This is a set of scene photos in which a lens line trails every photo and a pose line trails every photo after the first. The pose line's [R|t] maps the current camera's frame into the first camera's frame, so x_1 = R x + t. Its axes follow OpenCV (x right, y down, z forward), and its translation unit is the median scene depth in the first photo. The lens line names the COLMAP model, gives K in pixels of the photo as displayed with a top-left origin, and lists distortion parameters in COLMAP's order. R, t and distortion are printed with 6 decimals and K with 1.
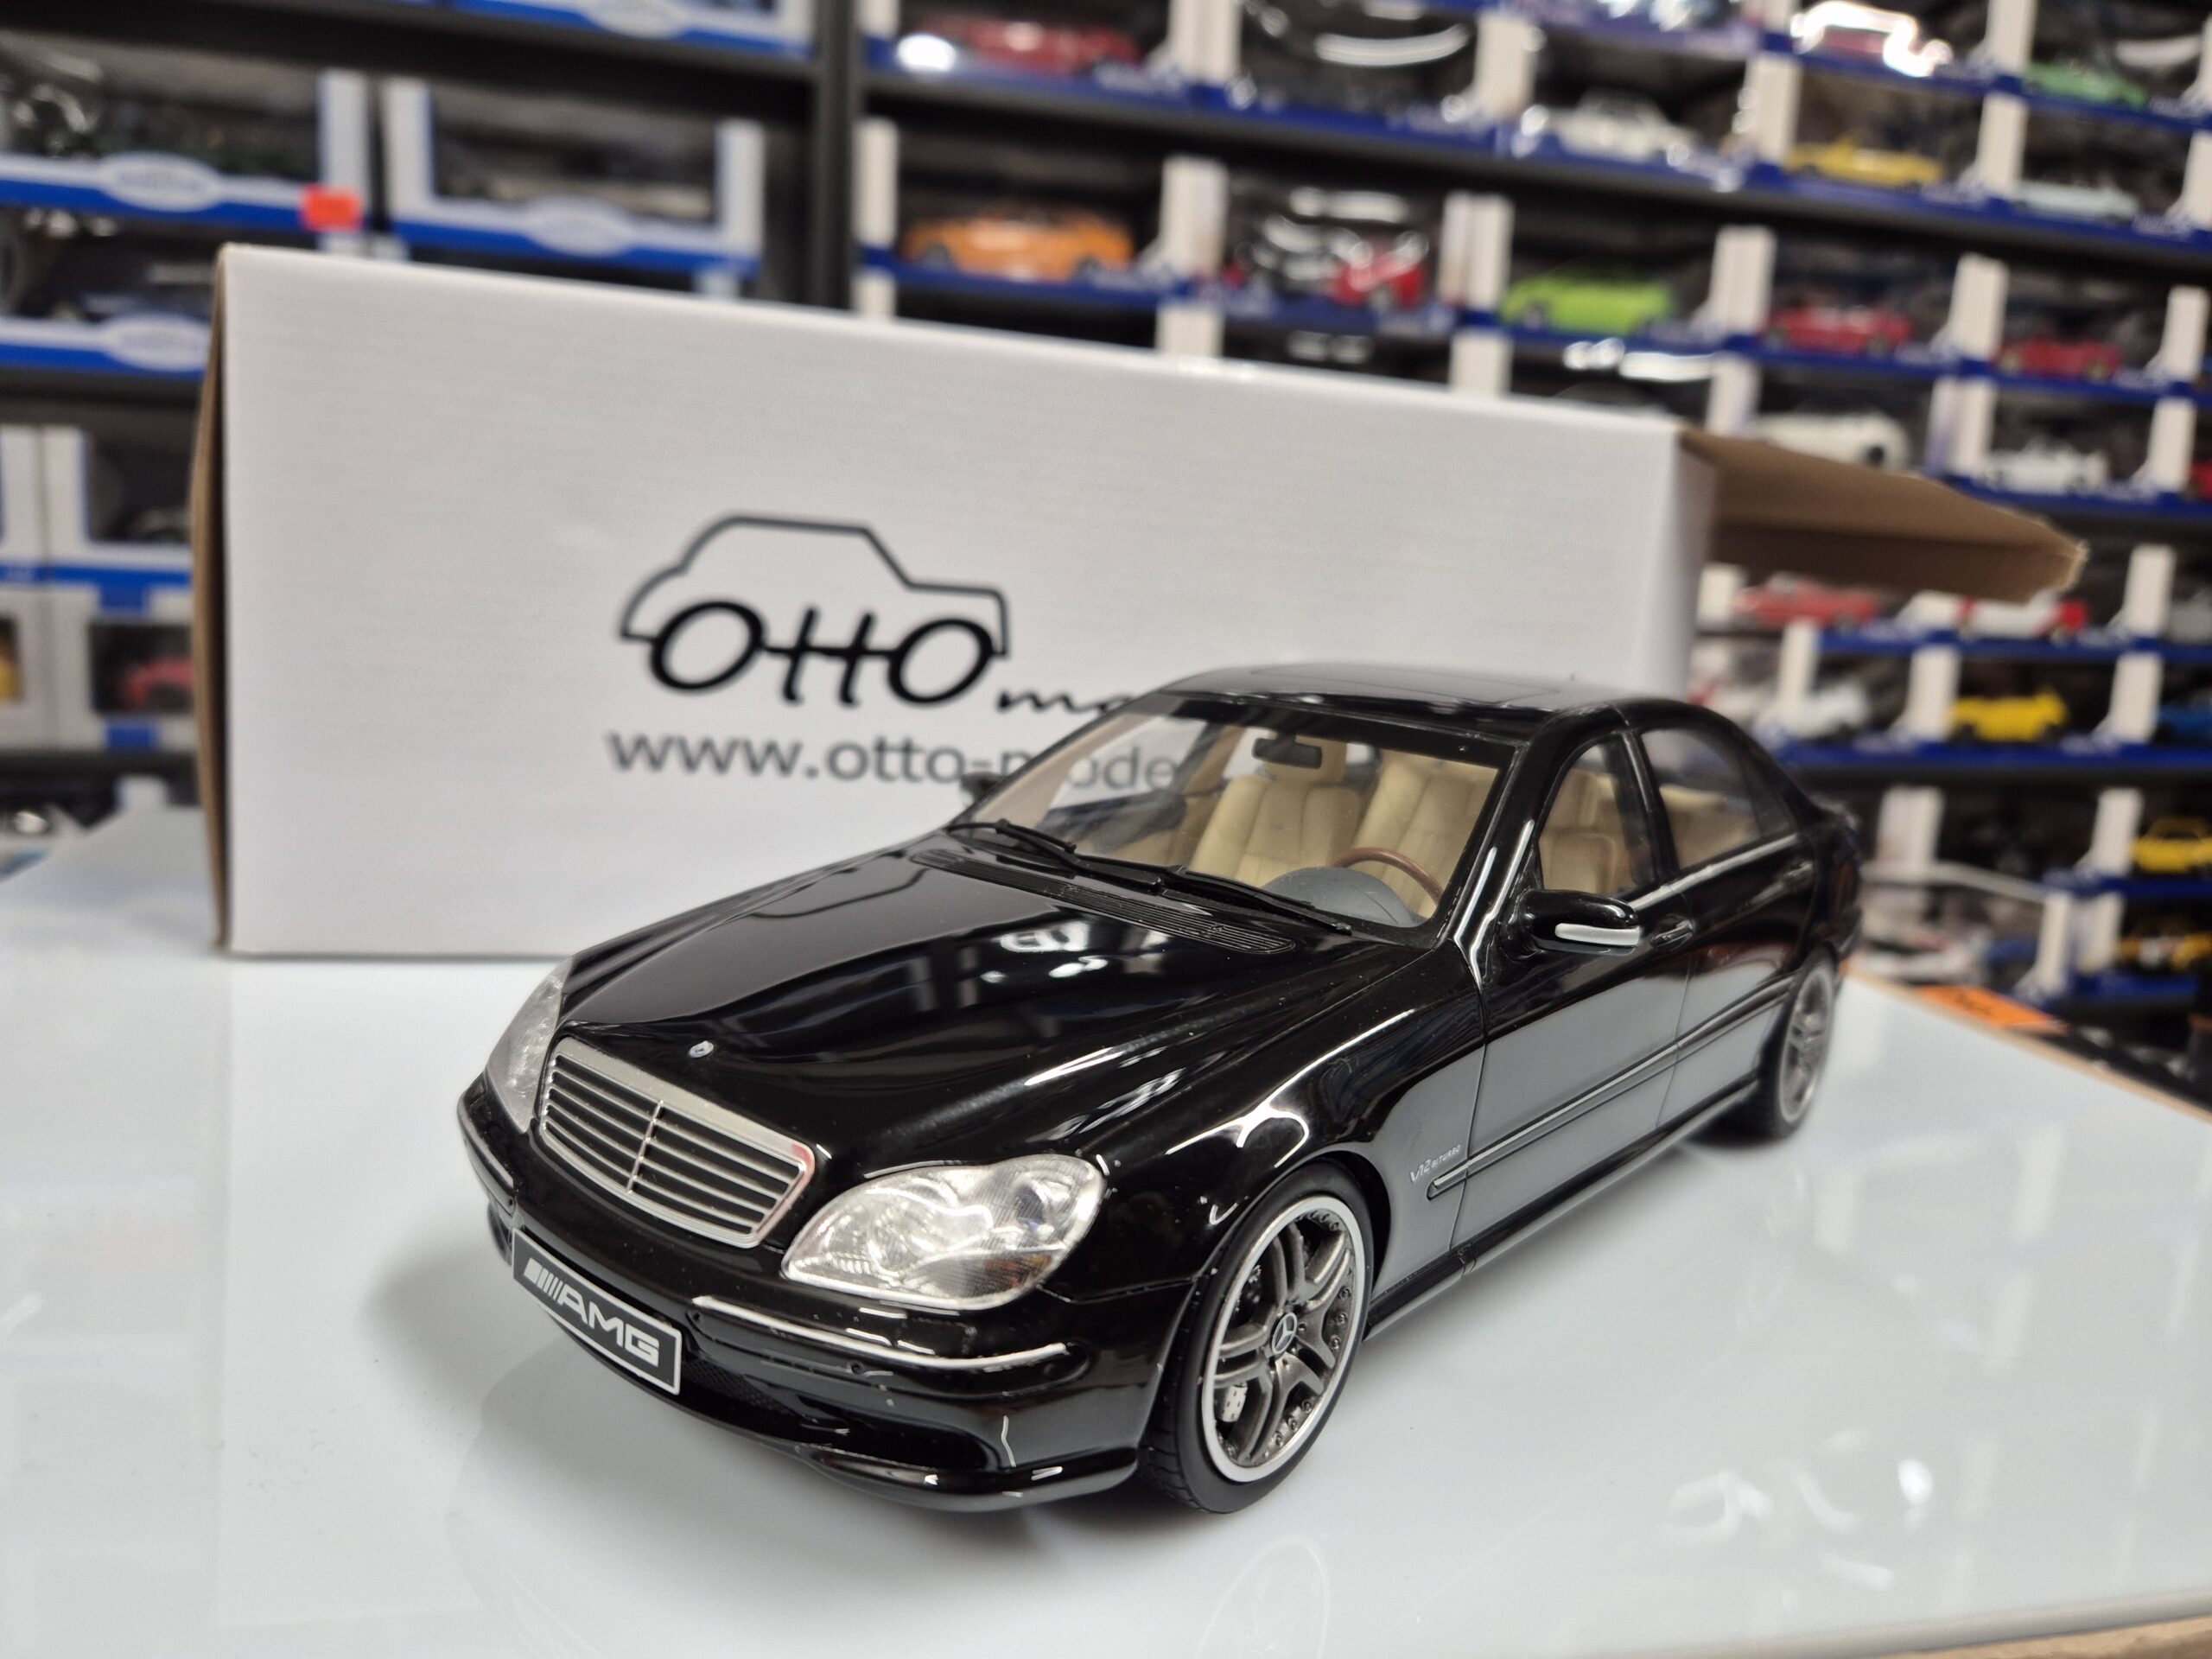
lens RADIAL K [[1494.8, 0, 1106.0], [0, 1494.8, 829.5], [0, 0, 1]] dist [0.002286, -0.001874]
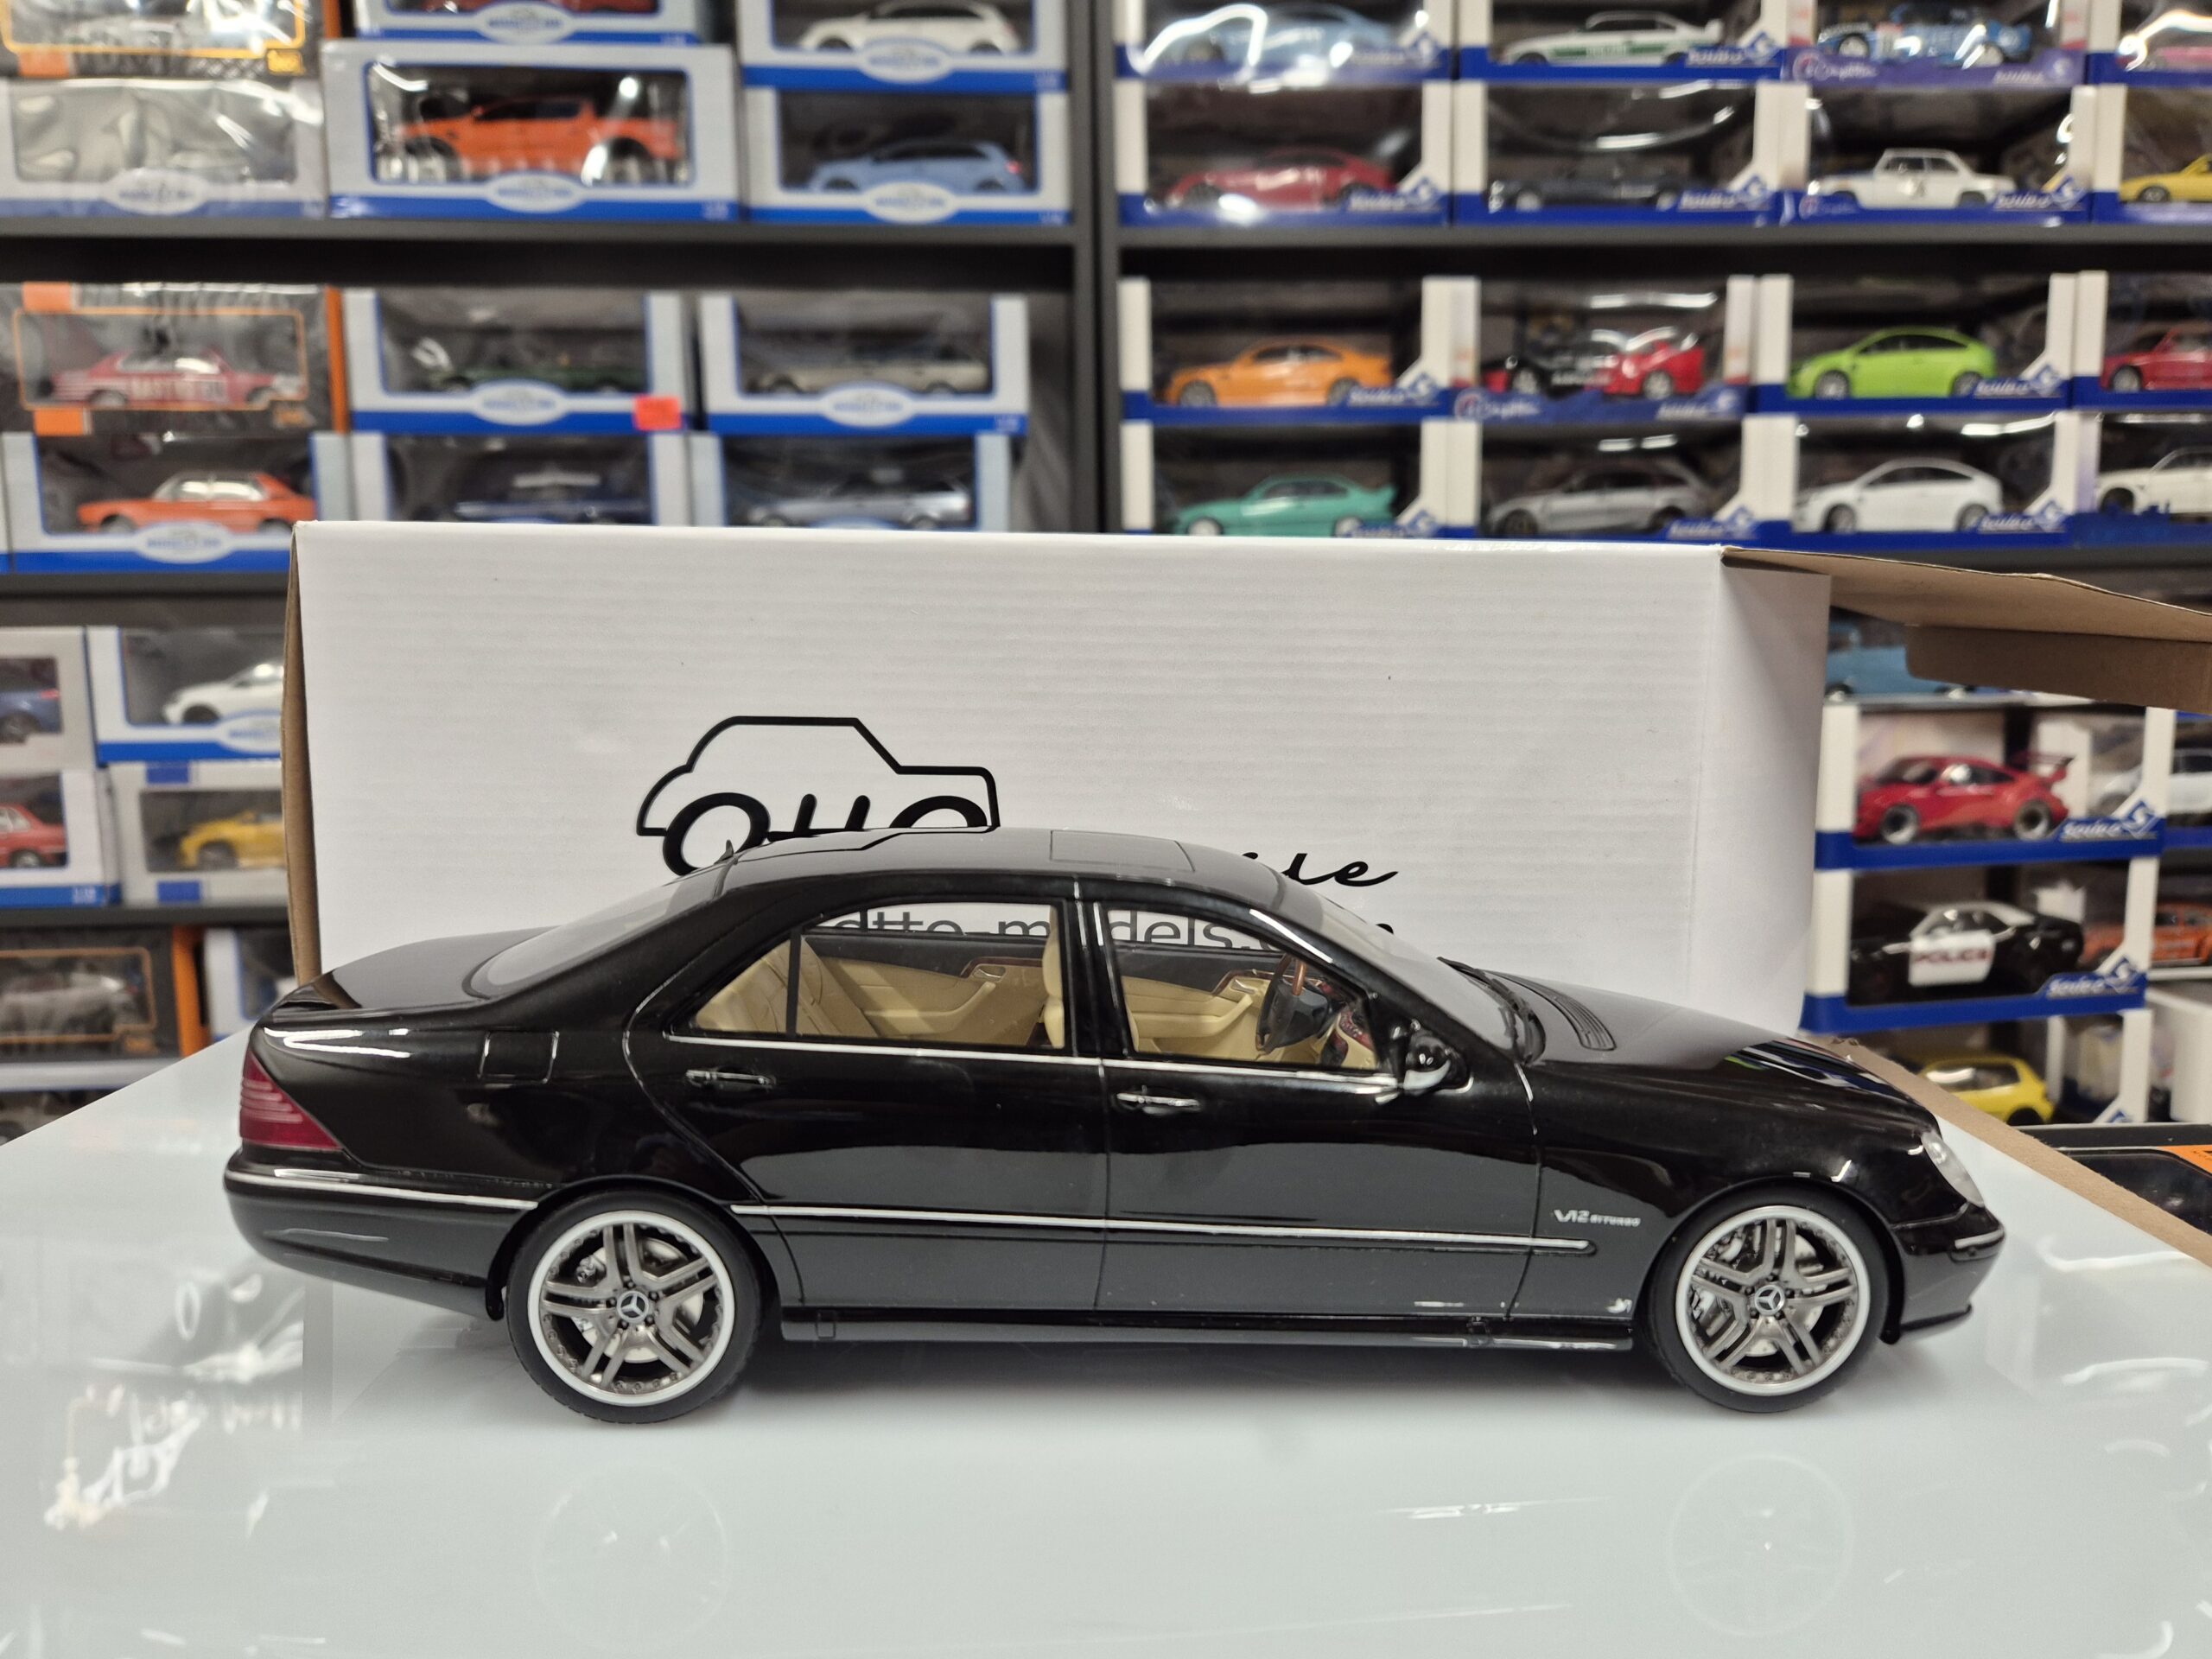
lens RADIAL K [[1484.9, 0, 1106.0], [0, 1484.9, 829.5], [0, 0, 1]] dist [0.054682, -0.046360]
pose [[0.974886, -0.041316, -0.218838, 0.322731], [0.024848, 0.996684, -0.077478, -0.048293], [0.221313, 0.070095, 0.972680, 0.014632]]
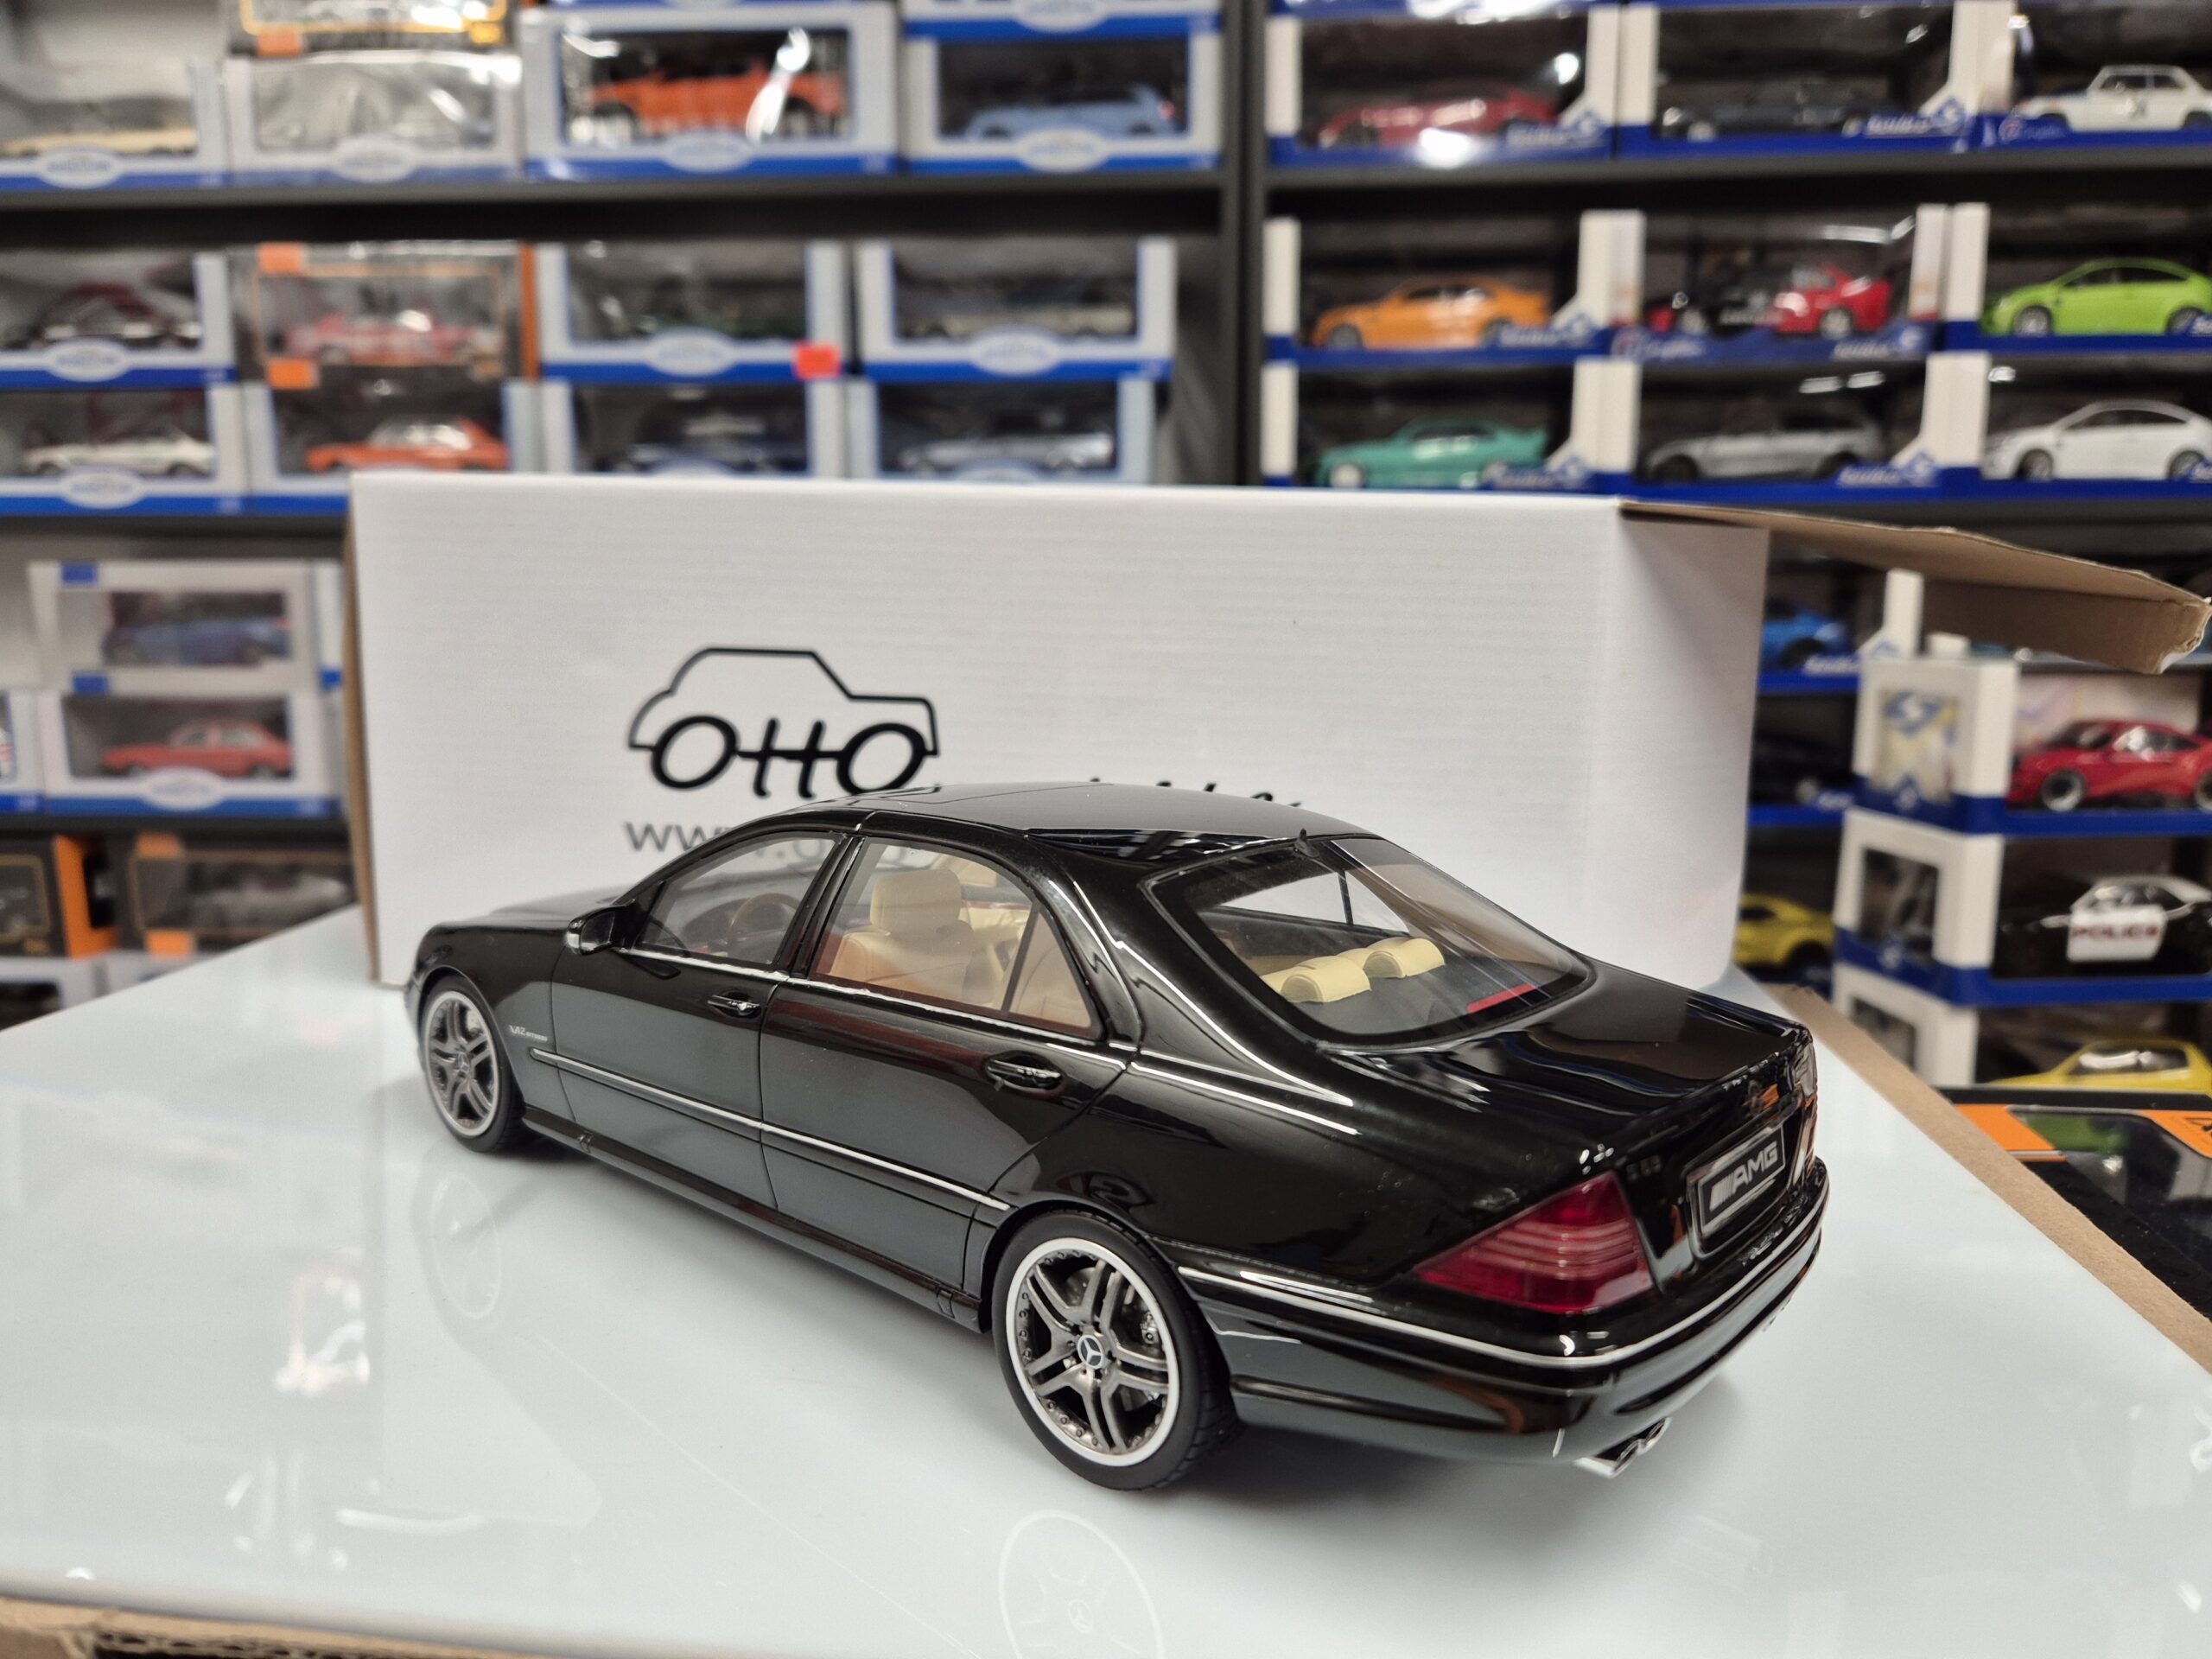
lens RADIAL K [[1487.5, 0, 1082.2], [0, 1487.5, 829.7], [0, 0, 1]] dist [0.035201, -0.034680]
pose [[0.937774, -0.000894, -0.347245, 0.606663], [-0.014481, 0.999026, -0.041680, -0.015974], [0.346944, 0.044115, 0.936848, -0.052328]]
